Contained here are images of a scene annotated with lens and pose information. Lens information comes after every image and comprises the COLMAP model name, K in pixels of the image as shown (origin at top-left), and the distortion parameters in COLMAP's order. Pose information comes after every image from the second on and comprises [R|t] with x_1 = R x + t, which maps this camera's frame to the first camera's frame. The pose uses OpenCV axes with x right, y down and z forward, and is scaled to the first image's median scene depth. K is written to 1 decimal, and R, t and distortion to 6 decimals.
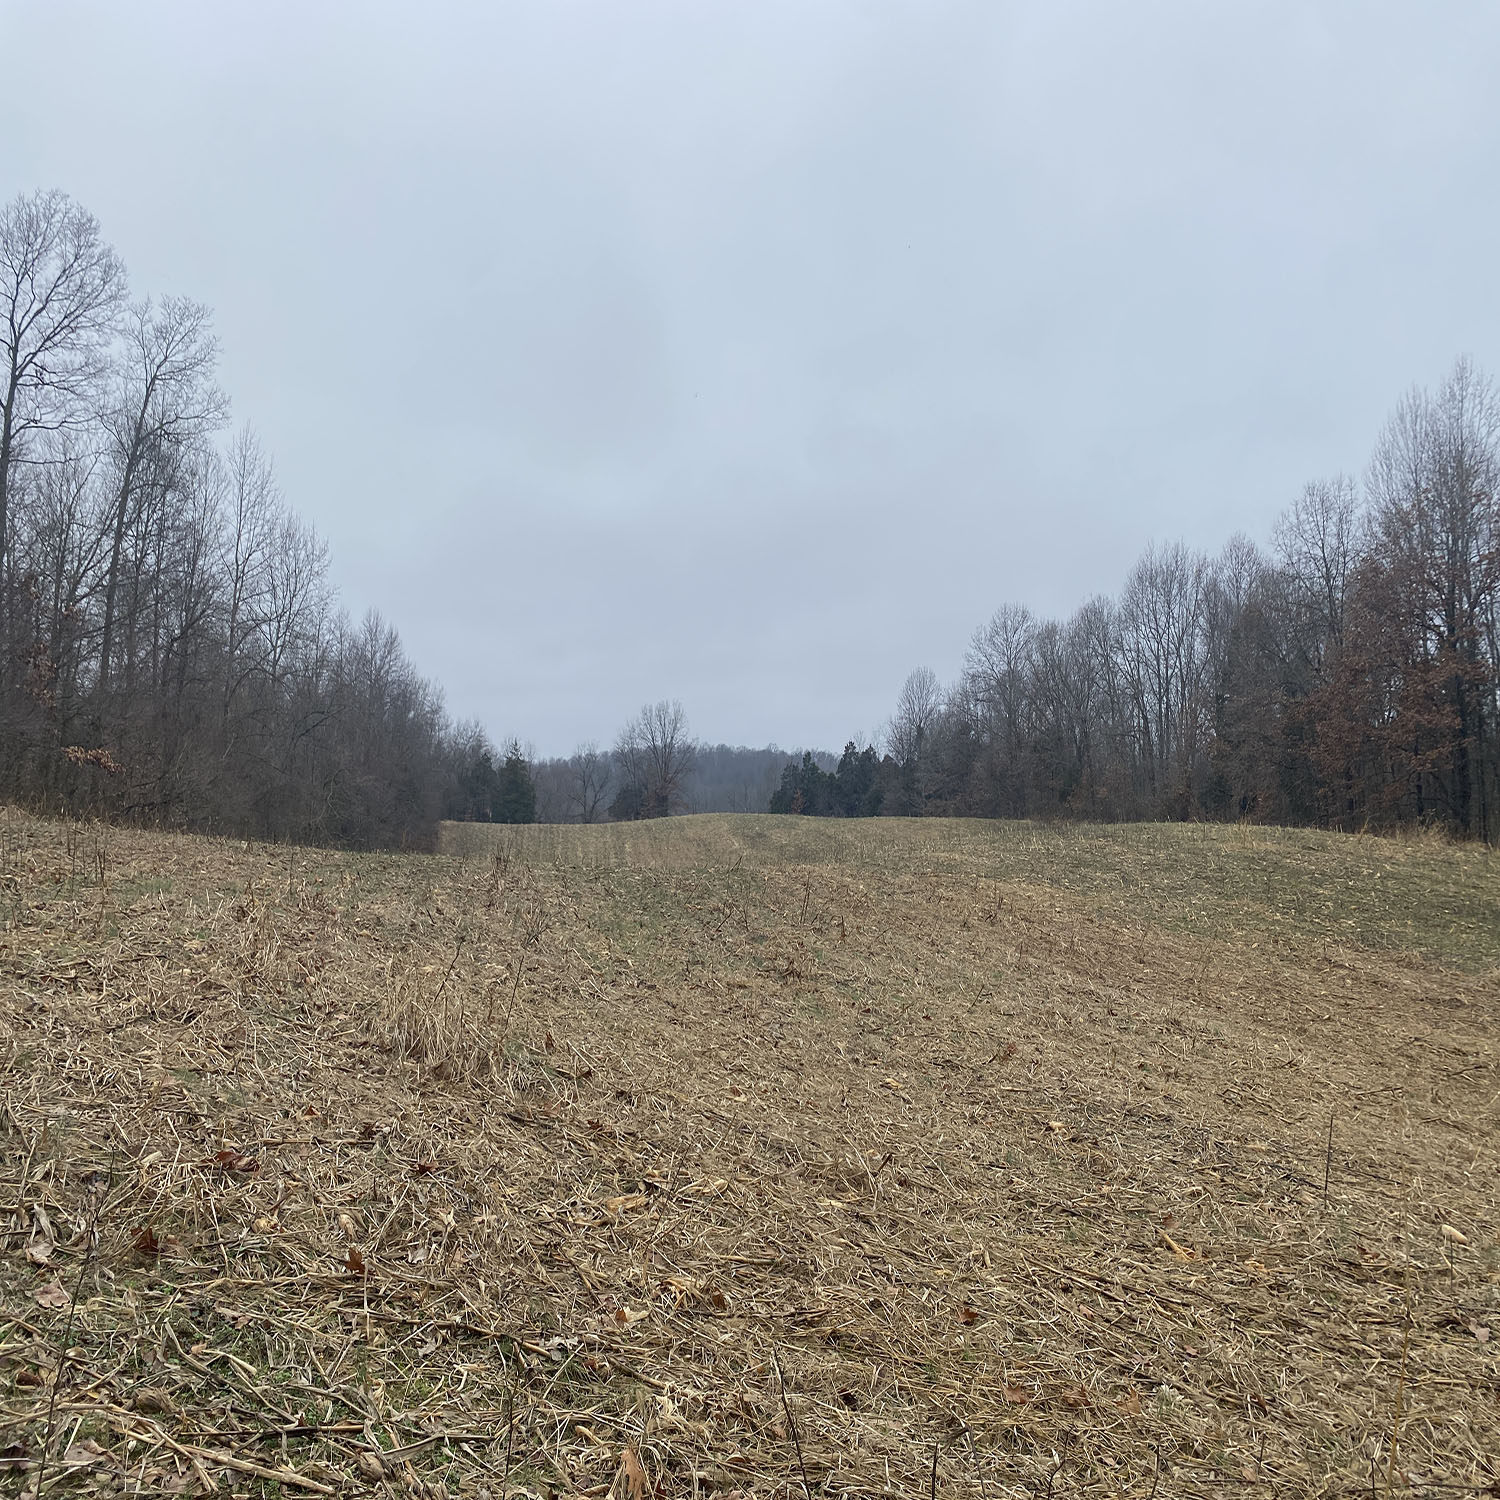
lens RADIAL K [[1169.3, 0, 752.0], [0, 1169.3, 717.7], [0, 0, 1]] dist [0.019319, 0.000057]
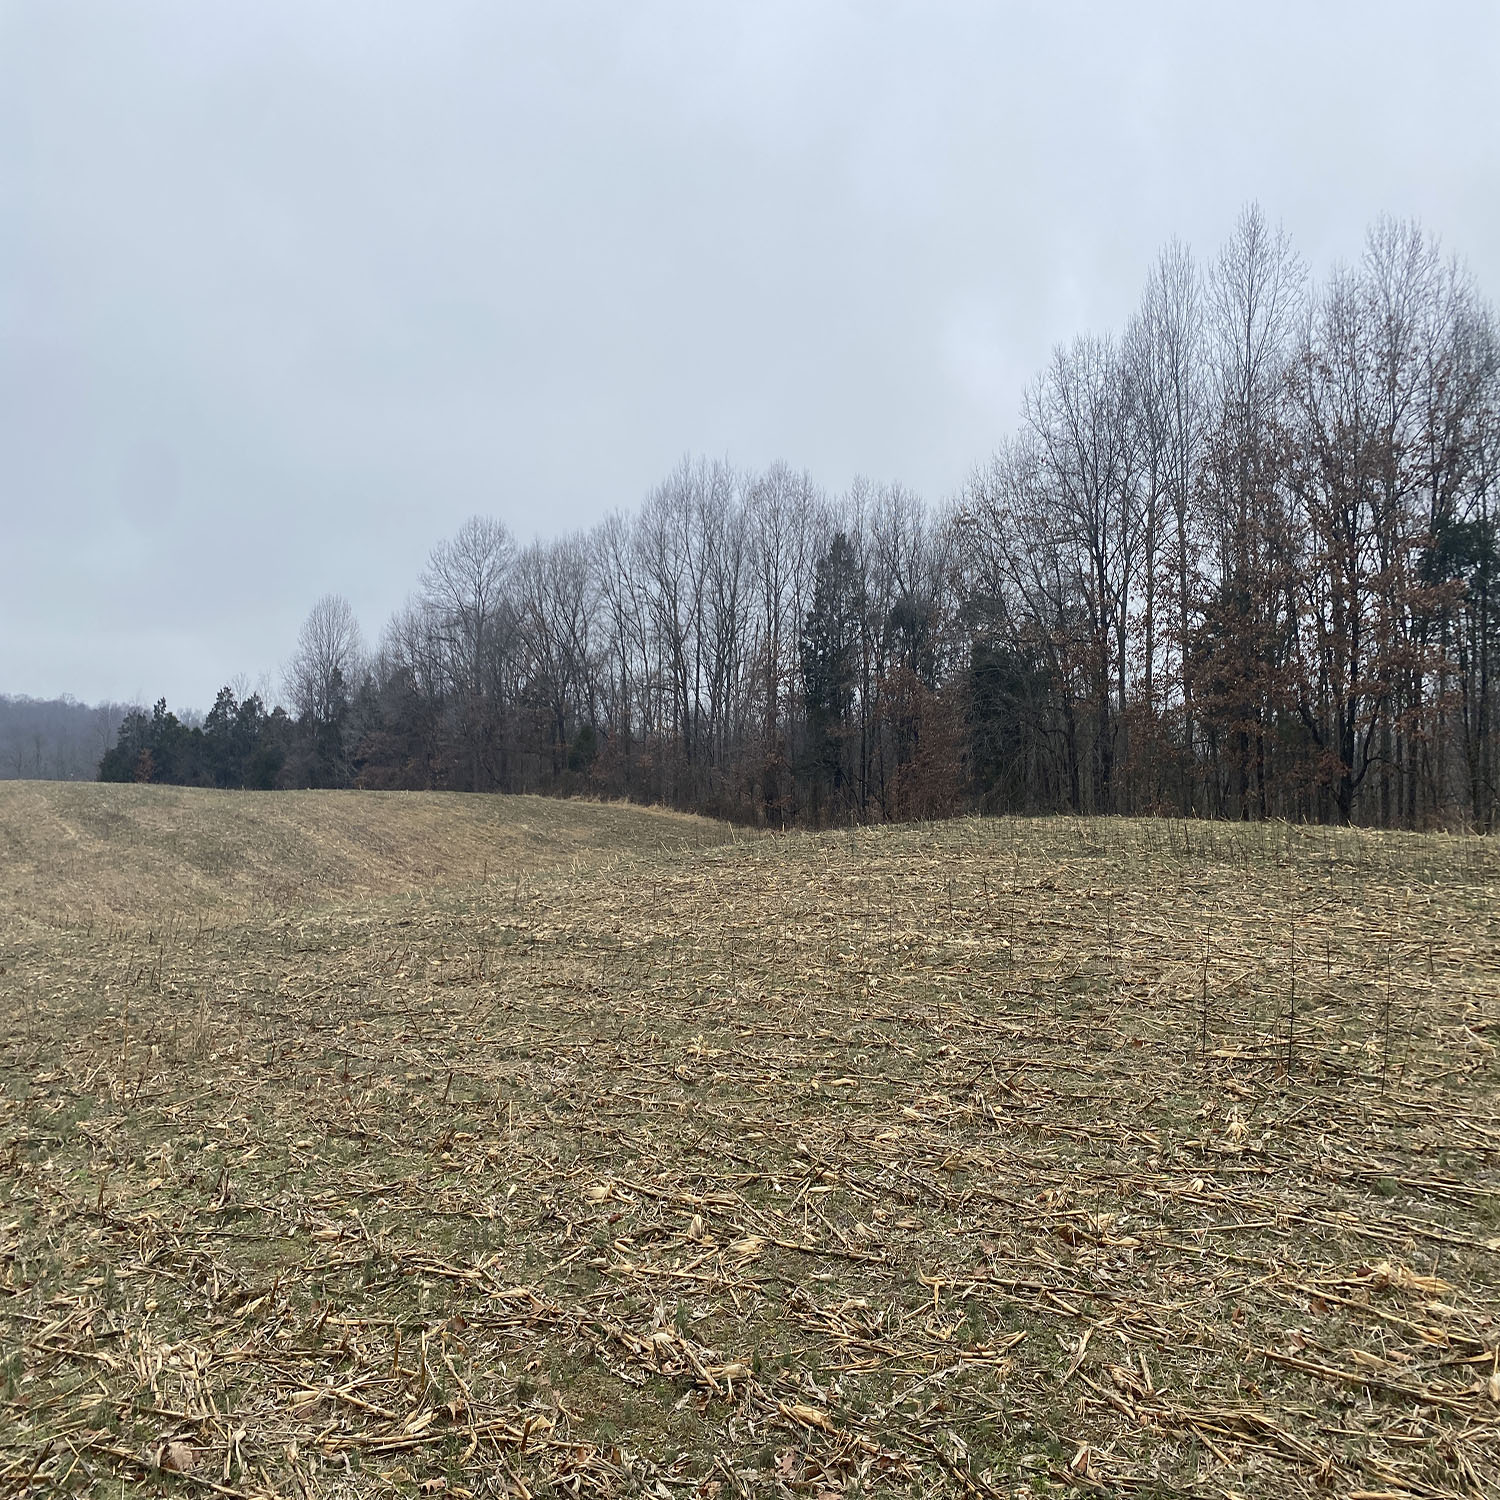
lens RADIAL K [[1169.3, 0, 752.0], [0, 1169.3, 717.7], [0, 0, 1]] dist [0.019319, 0.000057]
pose [[0.850186, 0.040975, 0.524886, -0.026200], [-0.054743, 0.998443, 0.010727, 0.015355], [-0.523629, -0.037853, 0.851105, 0.203478]]
